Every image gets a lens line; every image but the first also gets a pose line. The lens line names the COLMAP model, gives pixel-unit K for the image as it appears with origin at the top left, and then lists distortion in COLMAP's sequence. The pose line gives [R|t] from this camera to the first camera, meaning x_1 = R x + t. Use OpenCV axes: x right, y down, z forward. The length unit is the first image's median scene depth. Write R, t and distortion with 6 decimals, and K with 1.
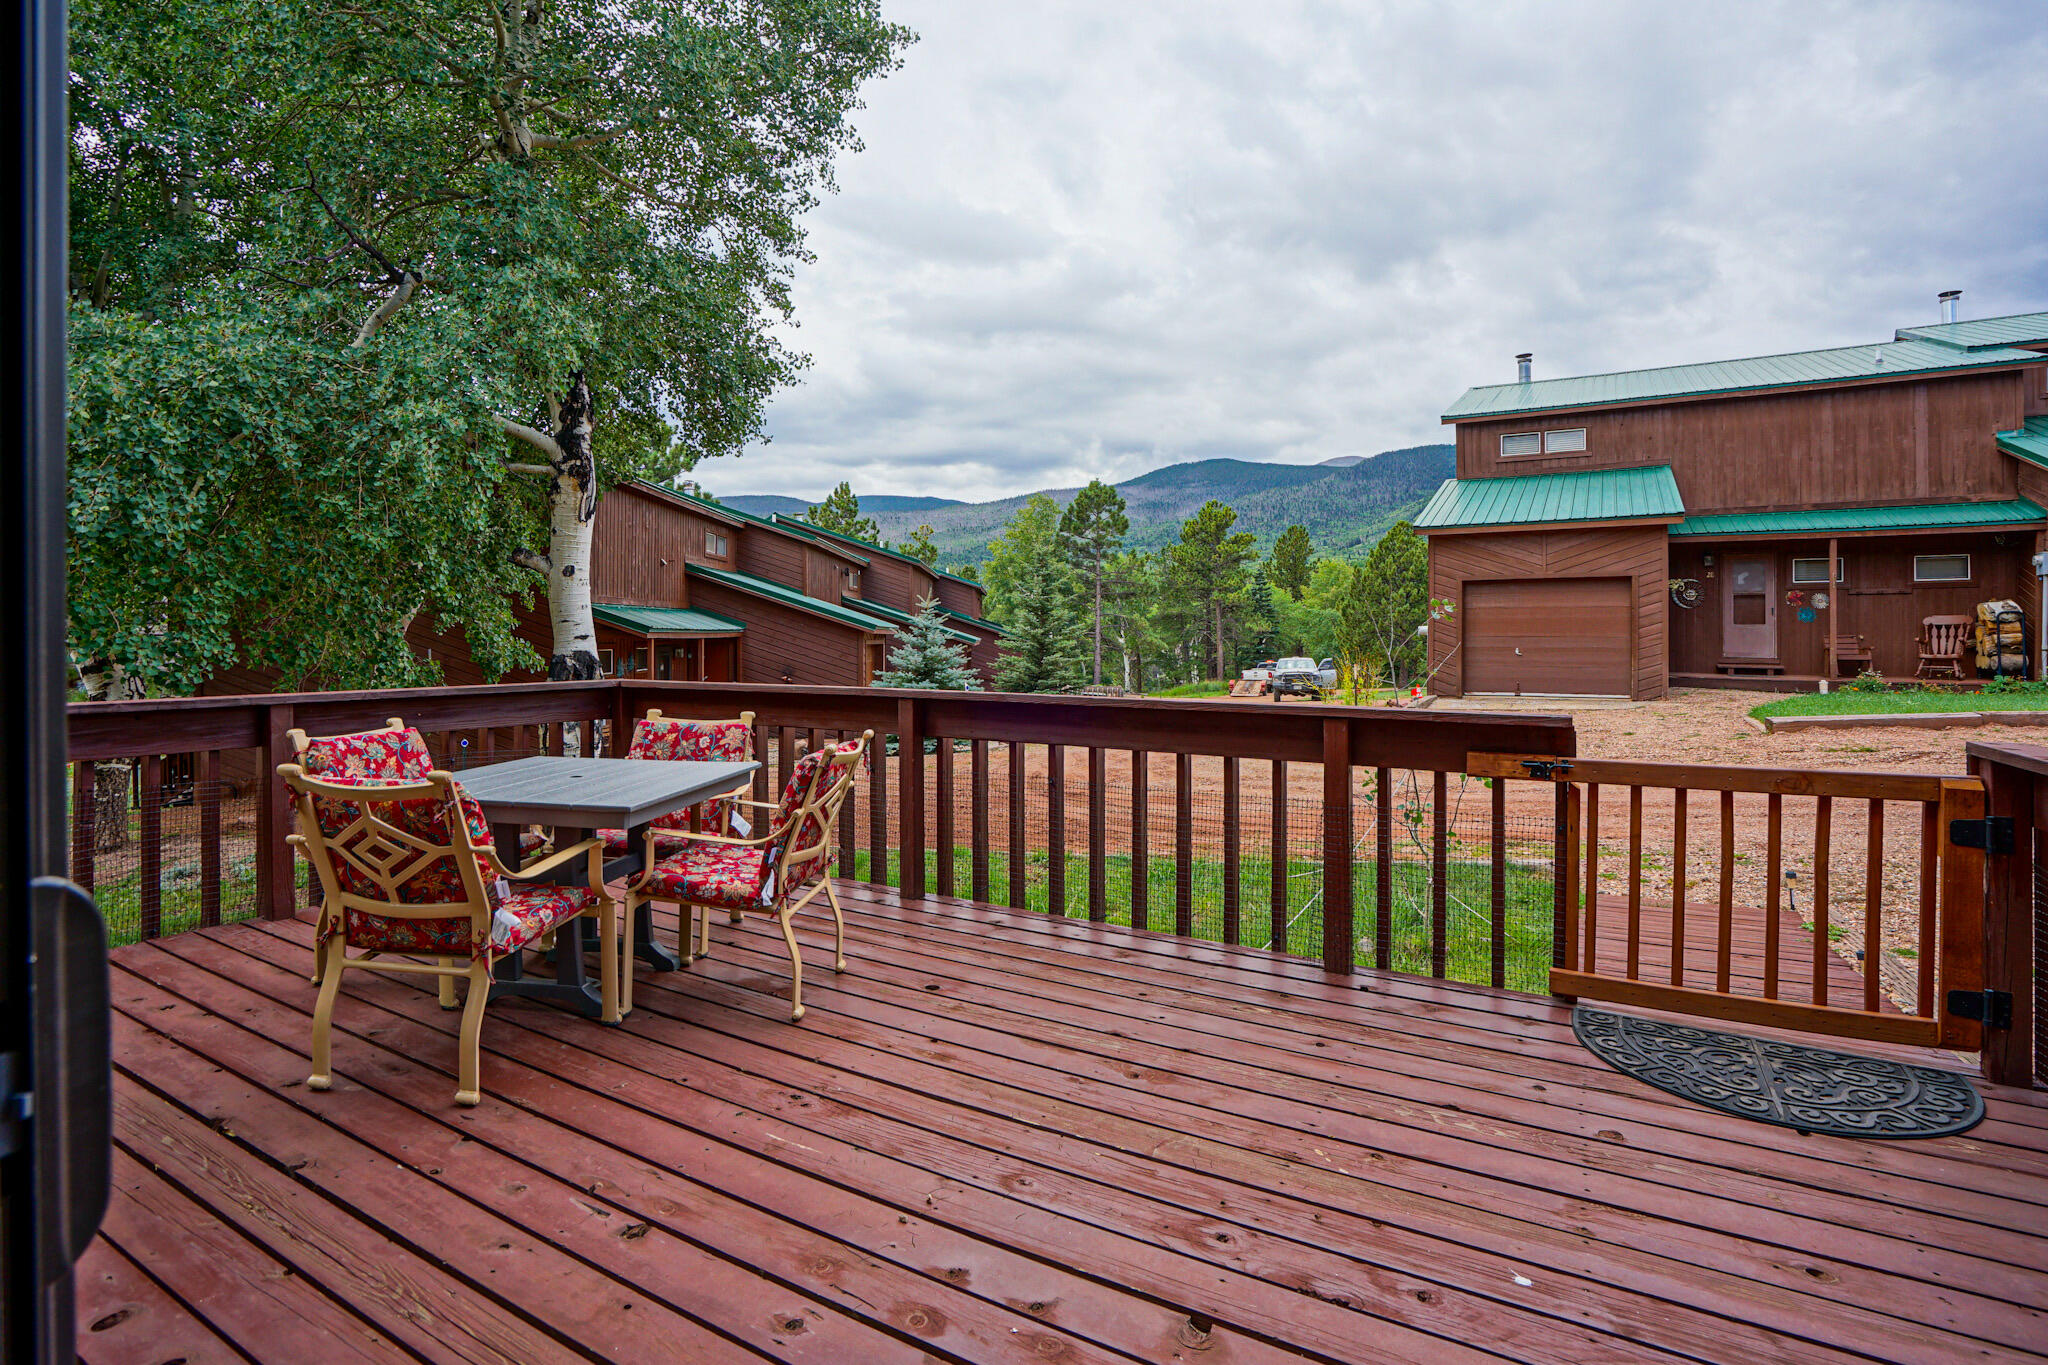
lens RADIAL K [[981.8, 0, 1022.9], [0, 981.8, 626.6], [0, 0, 1]] dist [-0.051003, 0.026098]
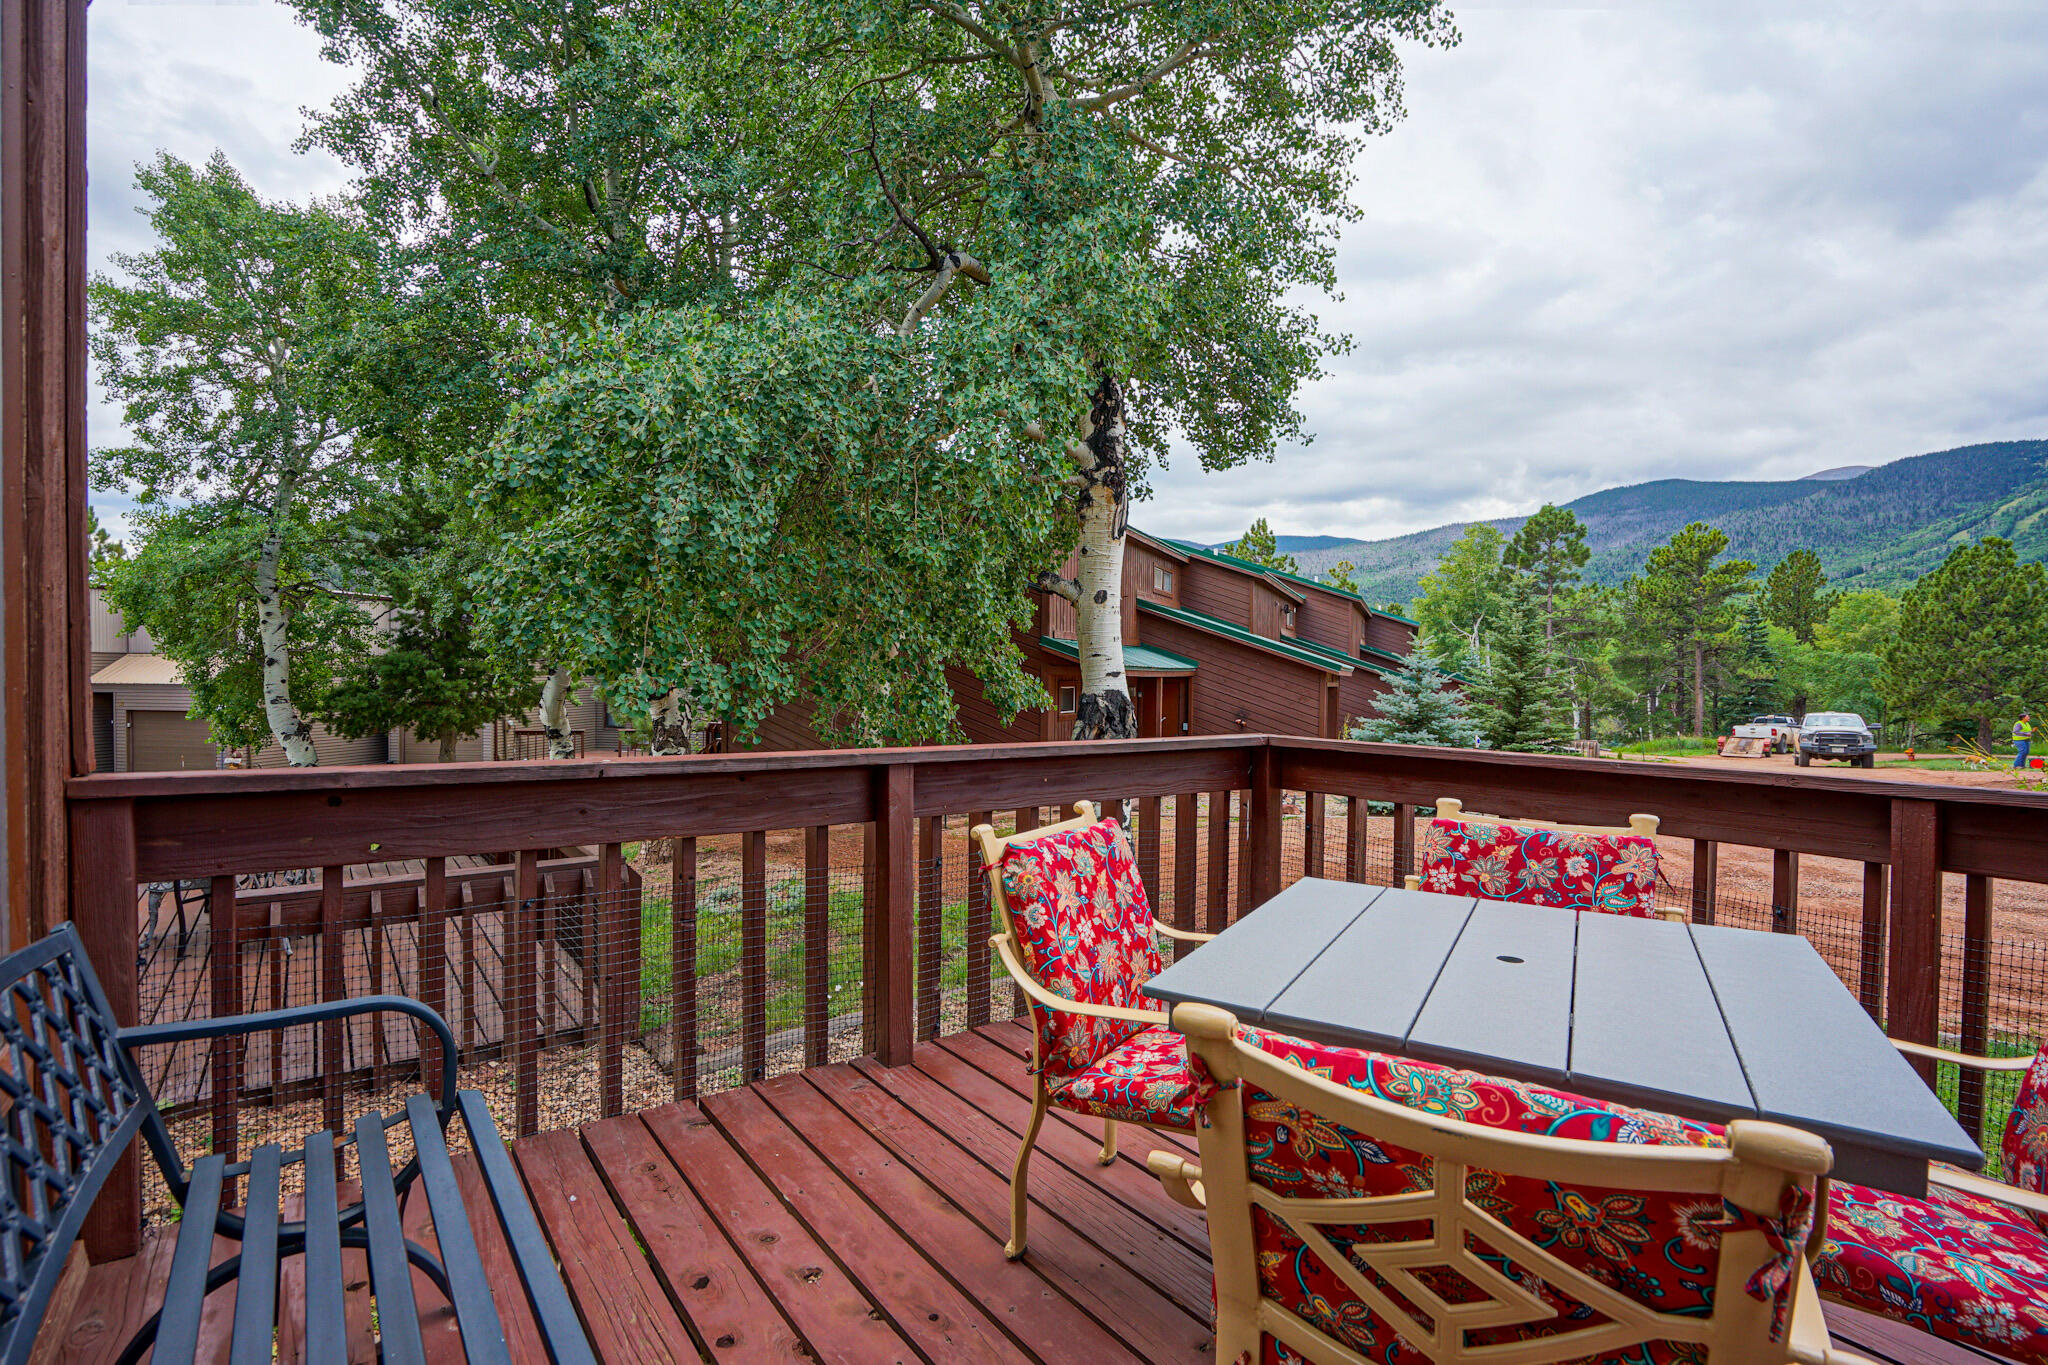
lens RADIAL K [[969.1, 0, 1024.0], [0, 969.1, 682.5], [0, 0, 1]] dist [-0.039037, 0.024394]
pose [[0.922480, 0.018536, -0.385601, -0.083917], [-0.012409, 0.999754, 0.018373, 0.001539], [0.385846, -0.012164, 0.922483, 0.077332]]
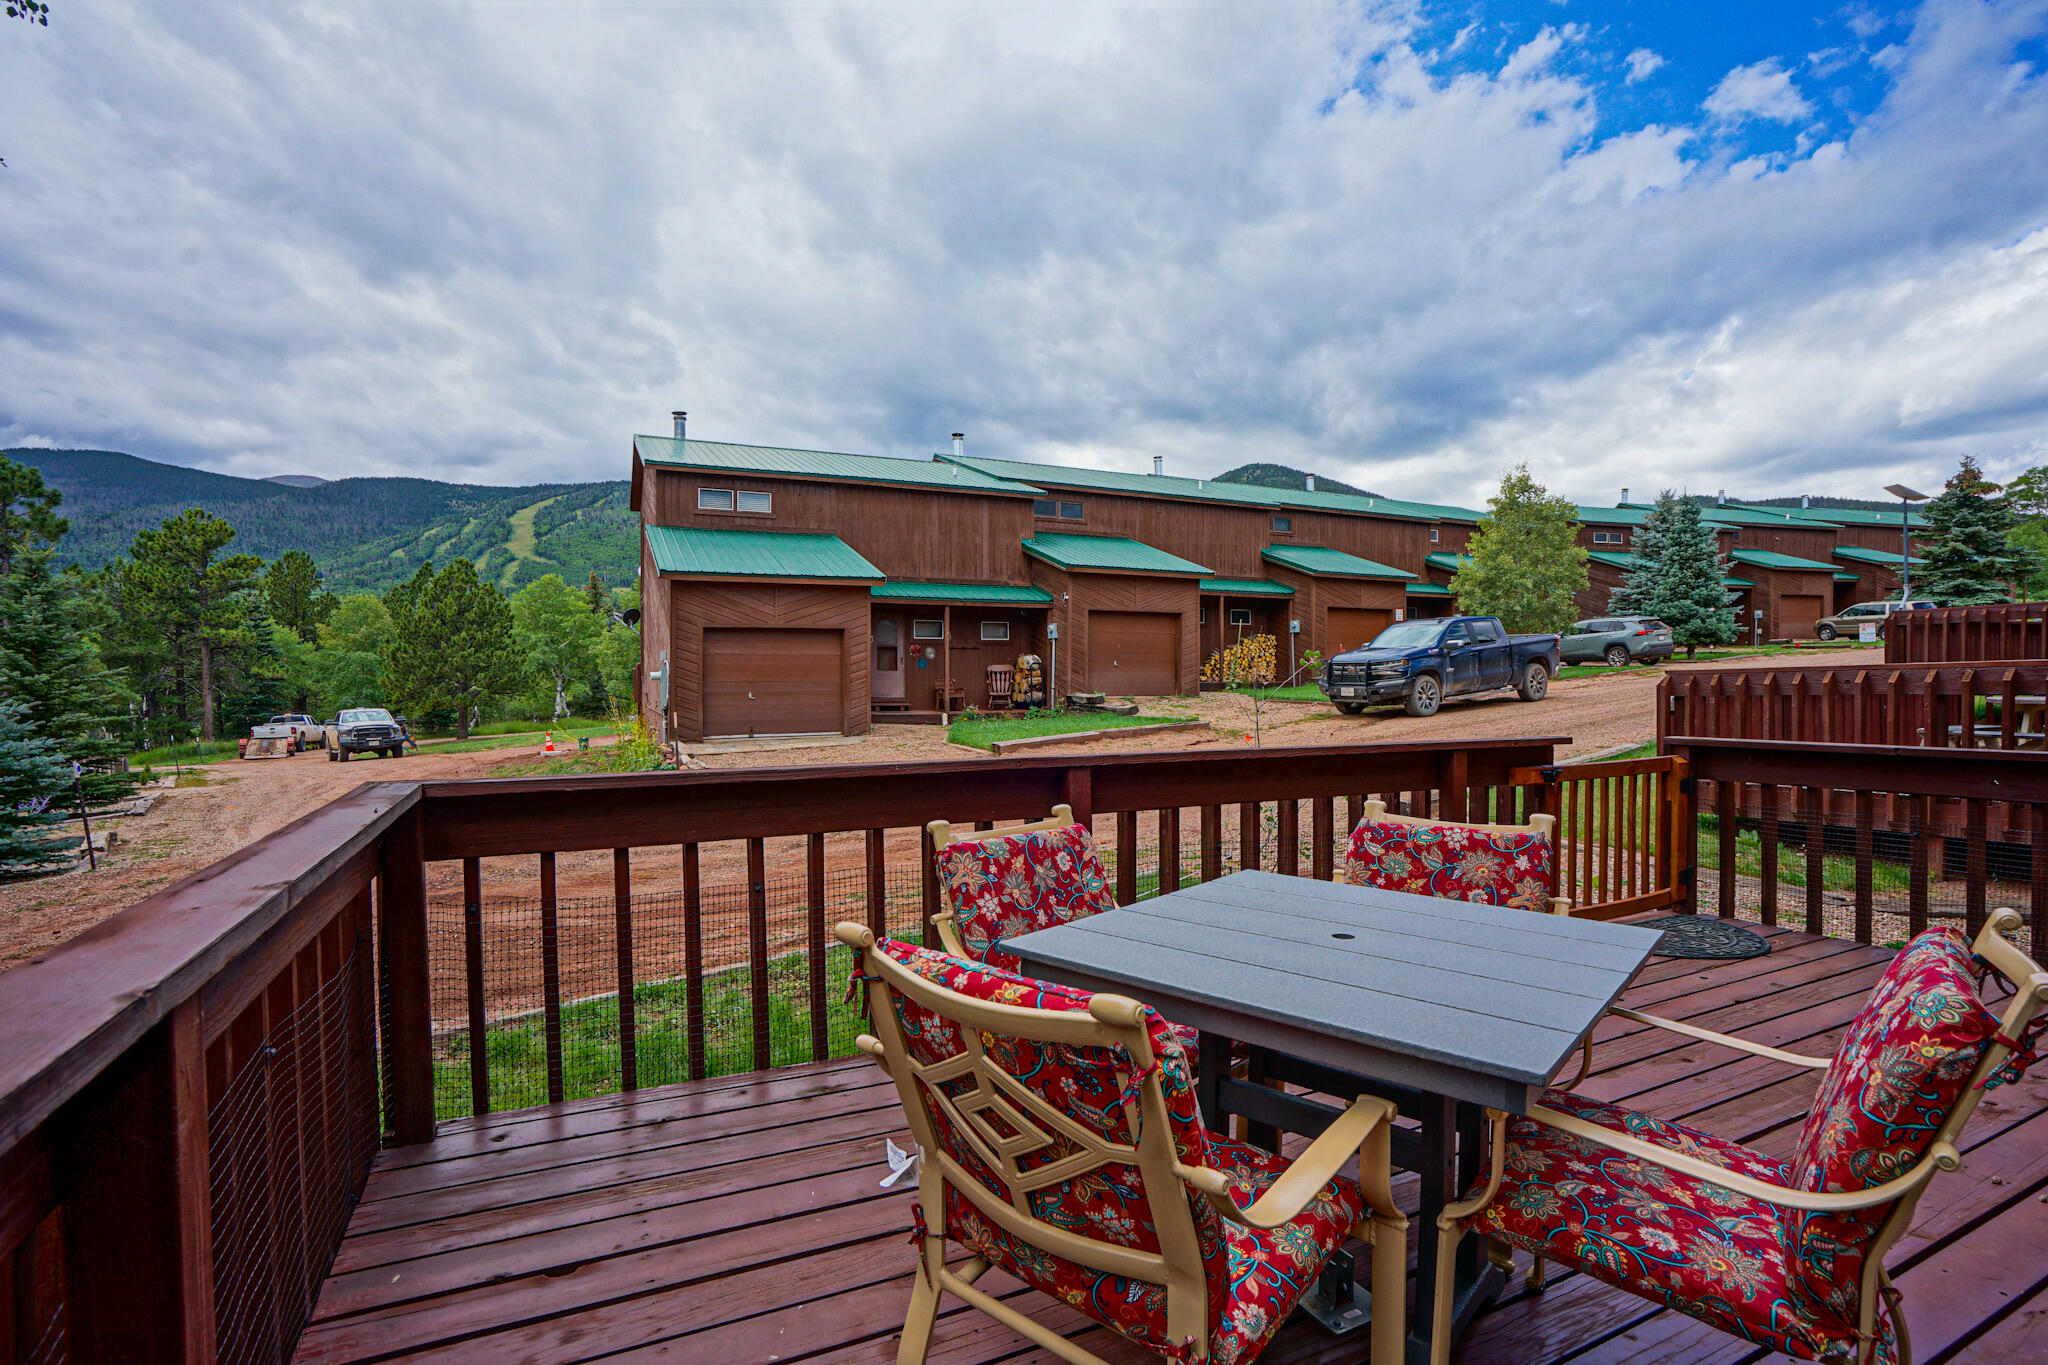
lens RADIAL K [[969.1, 0, 1024.0], [0, 969.1, 682.5], [0, 0, 1]] dist [-0.039037, 0.024394]
pose [[0.581670, -0.006075, 0.813402, -0.179126], [-0.001711, 0.999961, 0.008691, 0.001811], [-0.813423, -0.006447, 0.581637, 0.140804]]
